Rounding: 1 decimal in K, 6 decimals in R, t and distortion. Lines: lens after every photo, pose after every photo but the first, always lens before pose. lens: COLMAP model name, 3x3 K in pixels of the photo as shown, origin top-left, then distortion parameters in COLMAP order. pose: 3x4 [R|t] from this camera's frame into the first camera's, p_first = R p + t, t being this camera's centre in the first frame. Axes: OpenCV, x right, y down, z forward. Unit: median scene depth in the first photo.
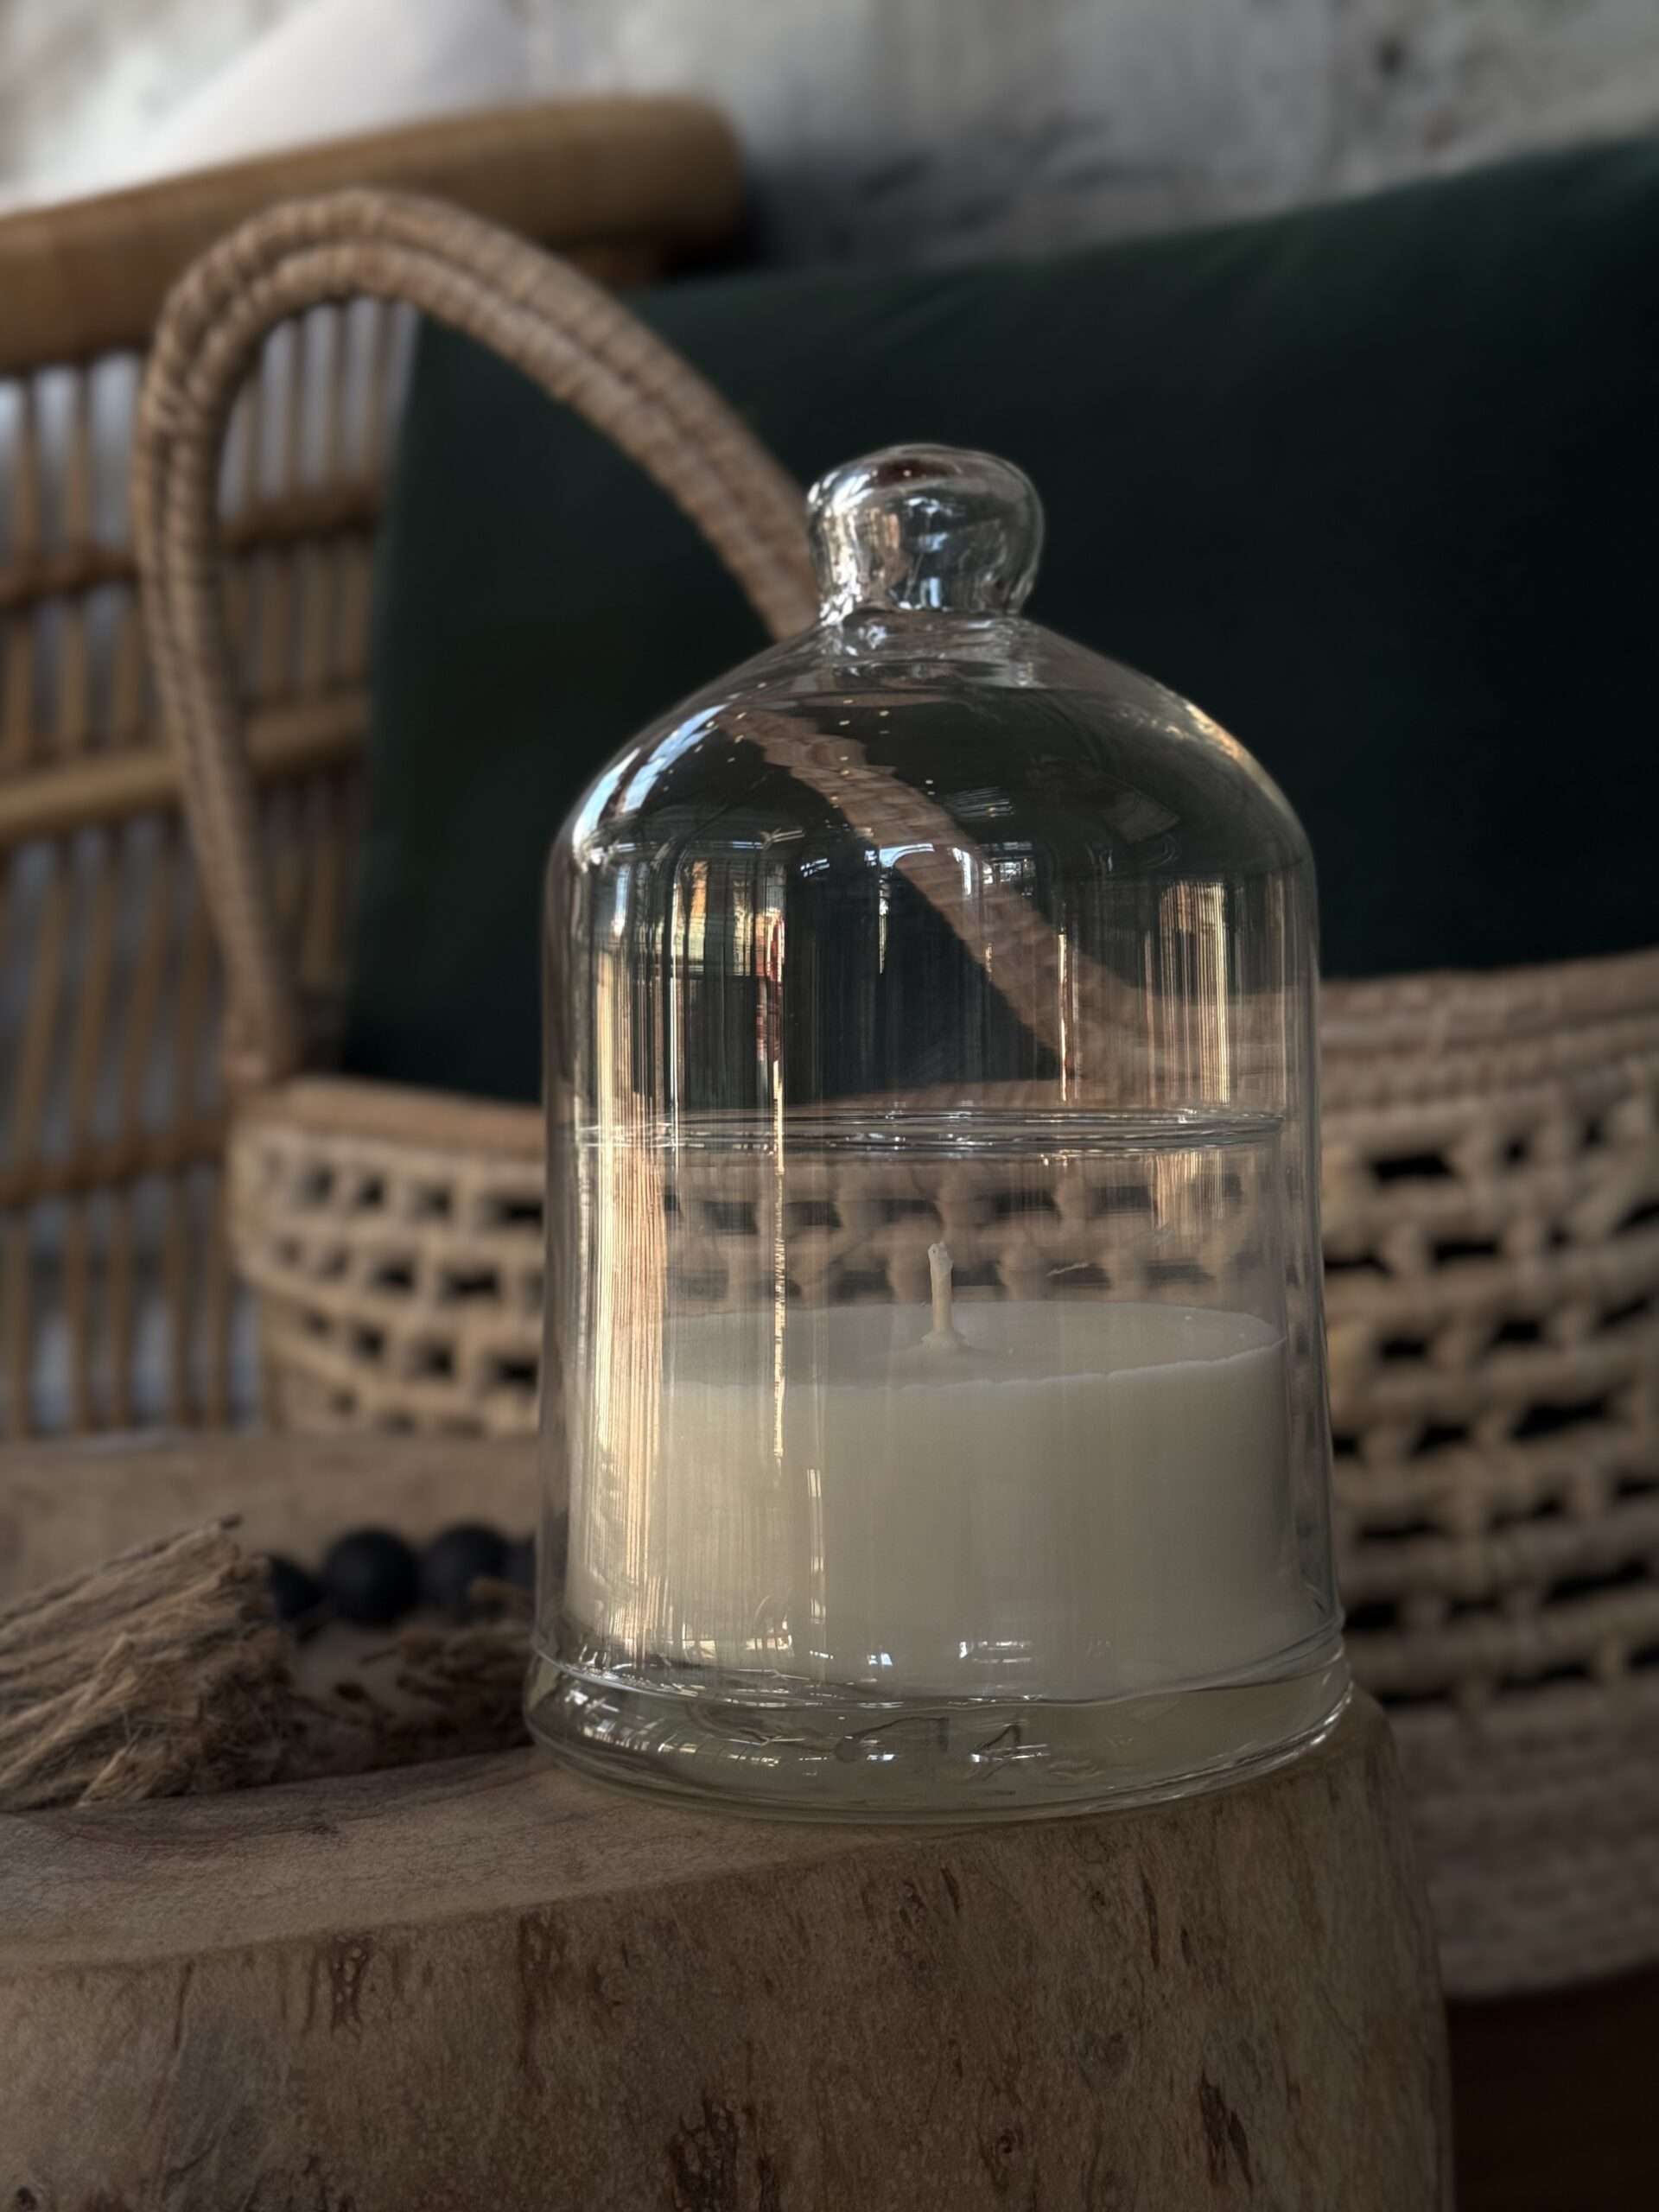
lens RADIAL K [[3143.9, 0, 829.5], [0, 3143.9, 1106.0], [0, 0, 1]] dist [0.270234, -0.822330]
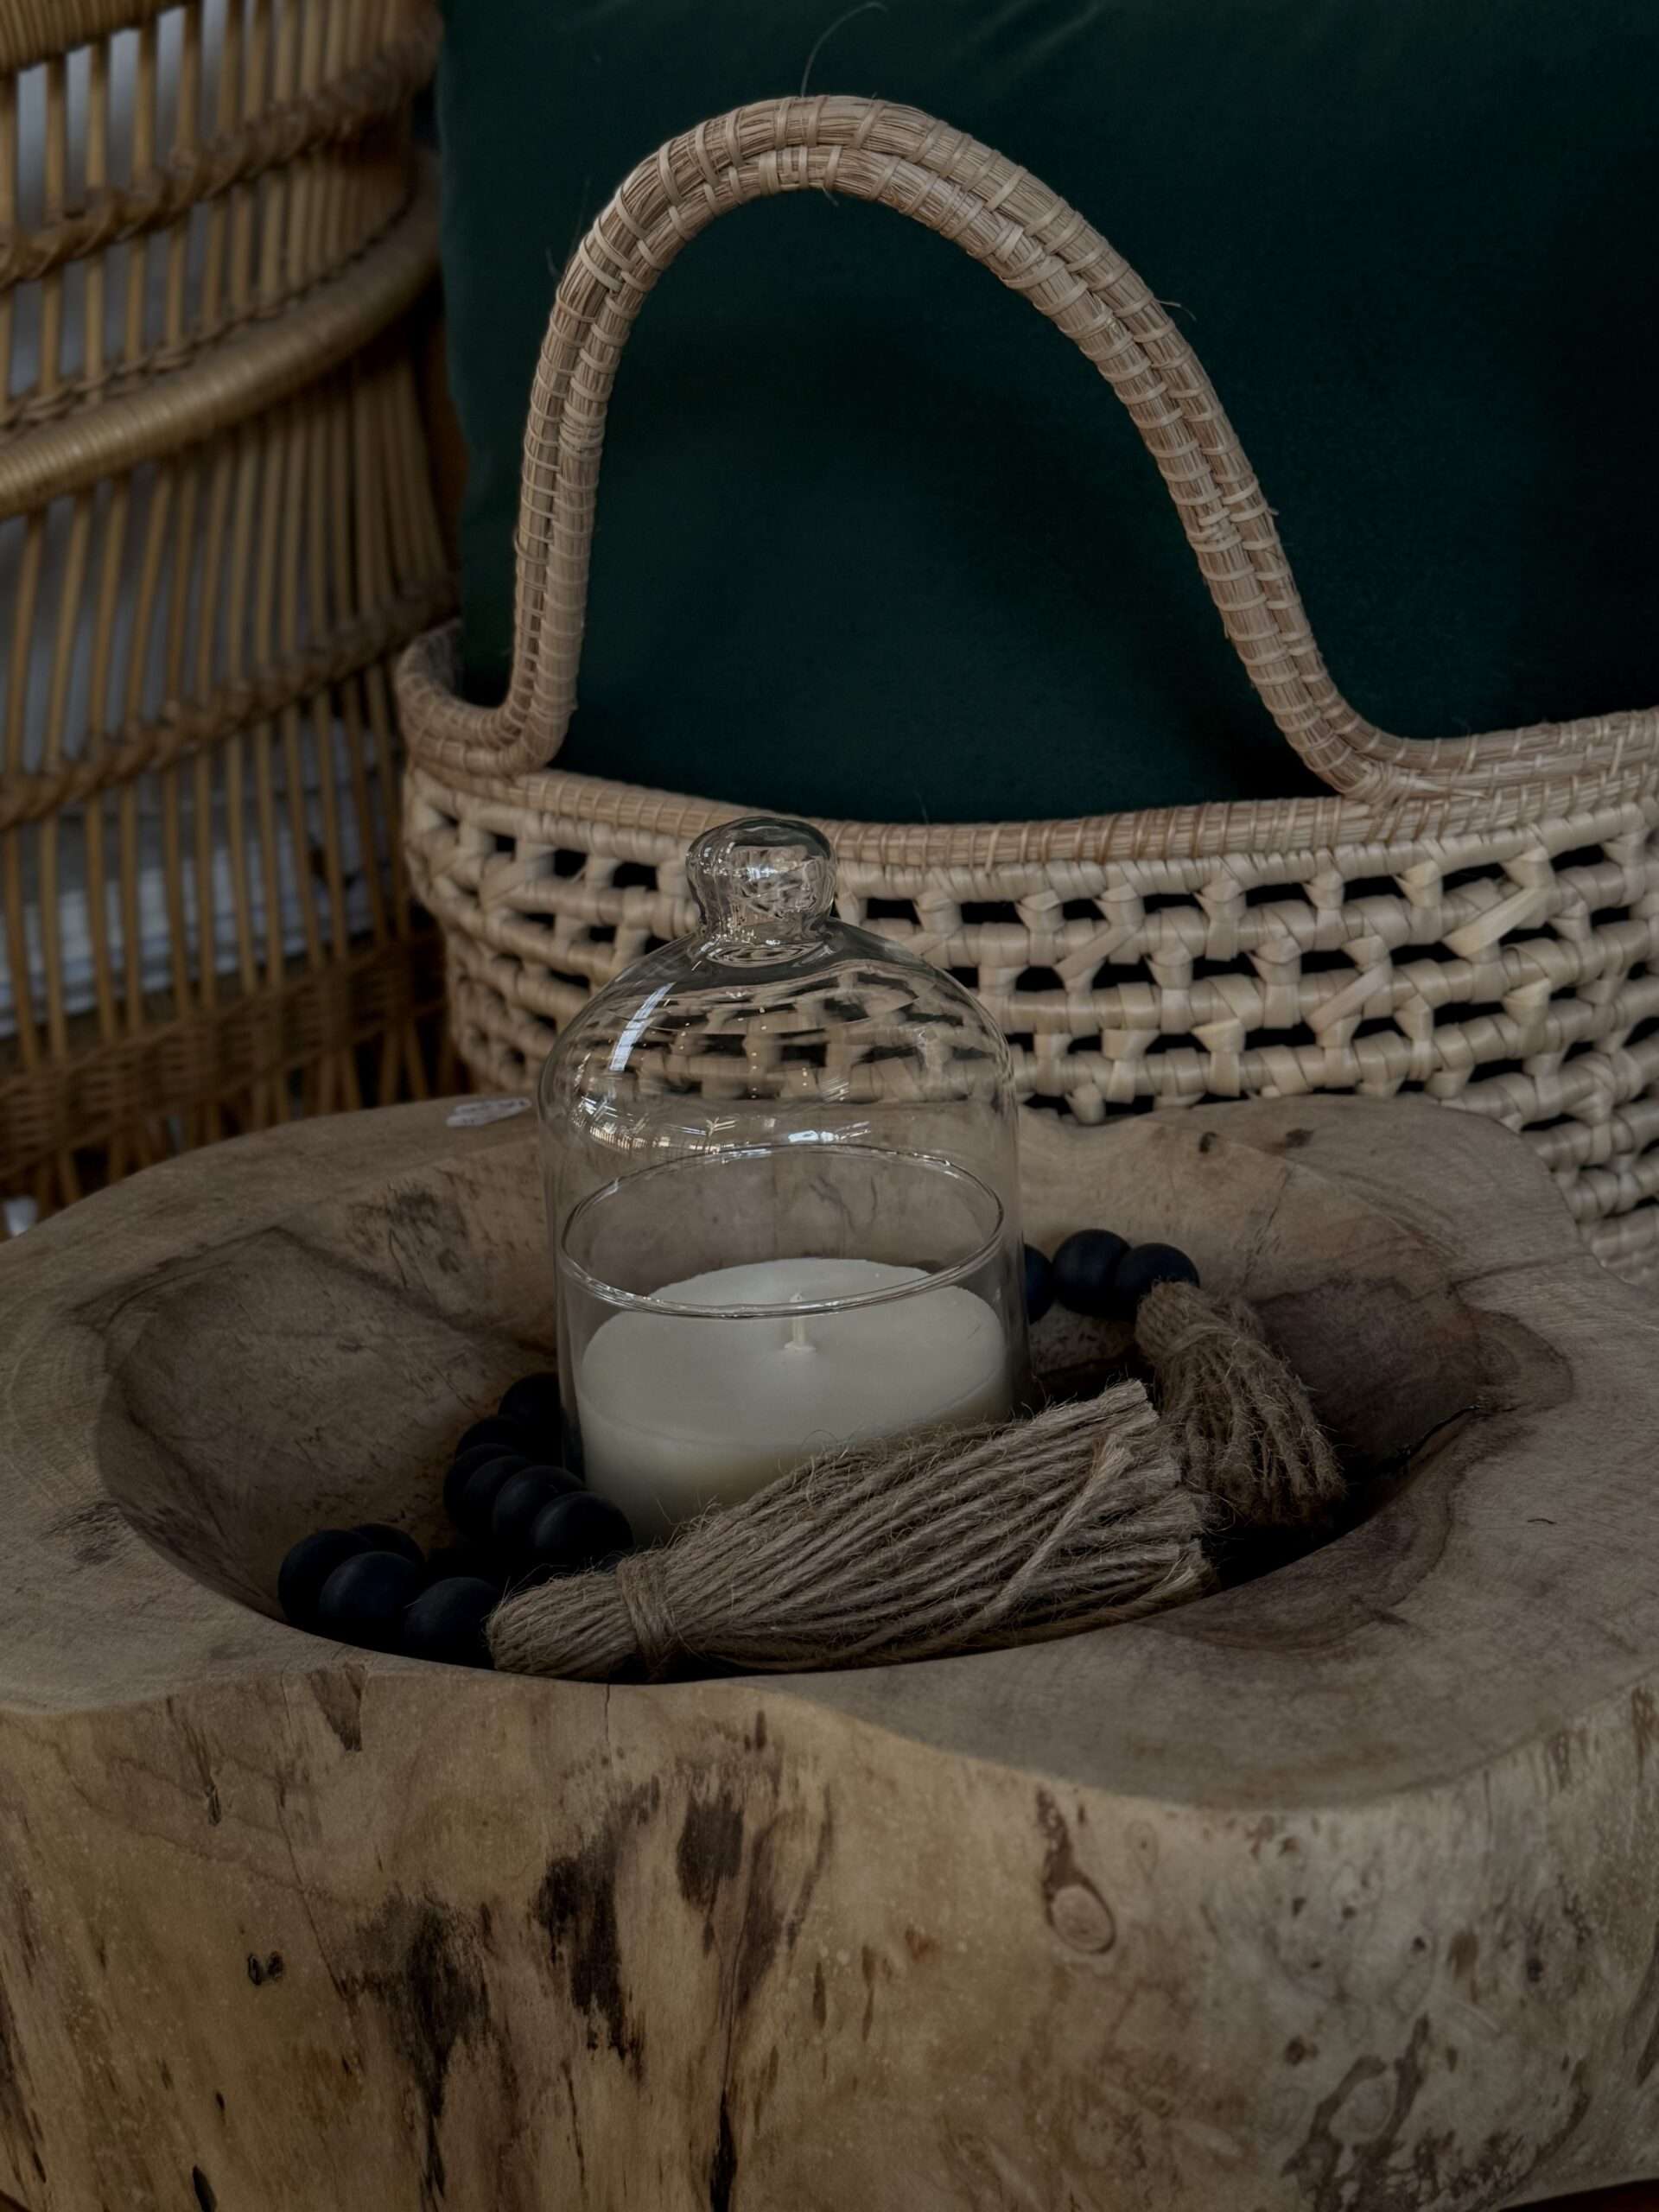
lens RADIAL K [[2803.9, 0, 839.4], [0, 2803.9, 1085.0], [0, 0, 1]] dist [0.206910, -0.448246]
pose [[0.956253, -0.099640, 0.275050, -0.742284], [0.023512, 0.963343, 0.267239, -0.355041], [-0.291595, -0.249081, 0.923543, -0.029652]]
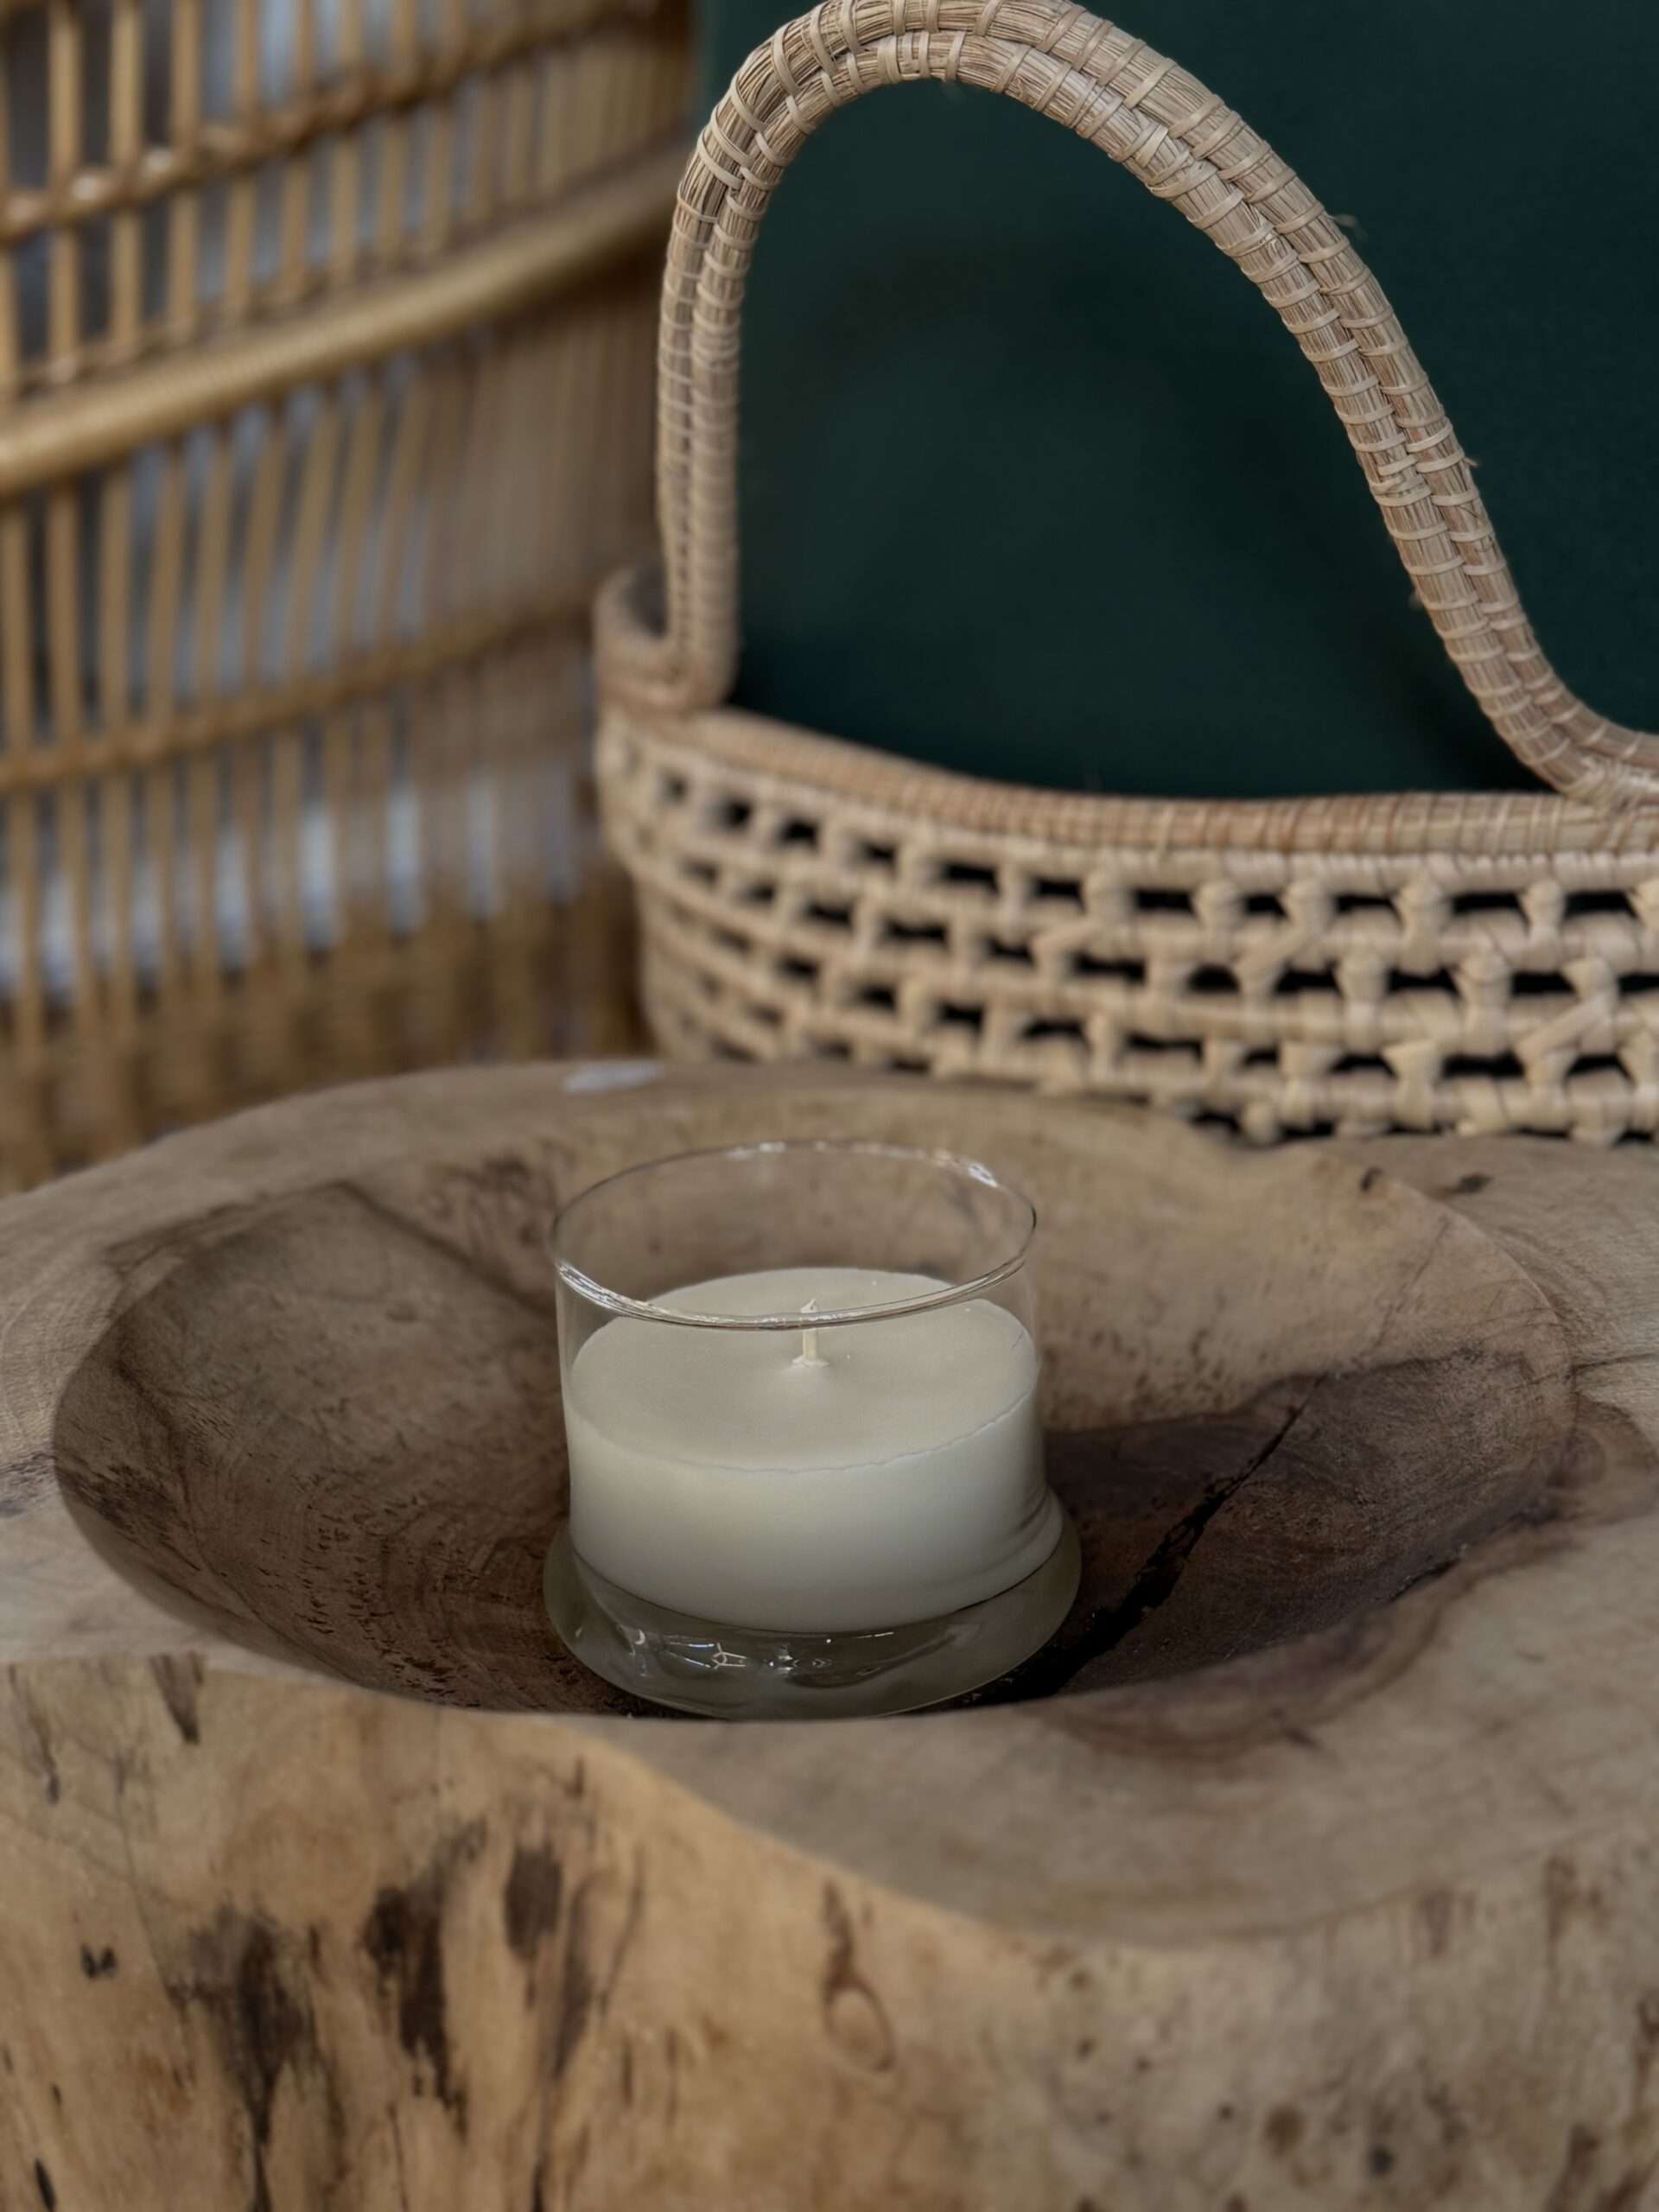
lens RADIAL K [[3065.8, 0, 829.5], [0, 3065.8, 1106.0], [0, 0, 1]] dist [0.188889, -0.342697]
pose [[0.996047, -0.021490, 0.086188, -0.457013], [-0.003586, 0.959776, 0.280745, -0.357060], [-0.088754, -0.279945, 0.955905, -0.060755]]
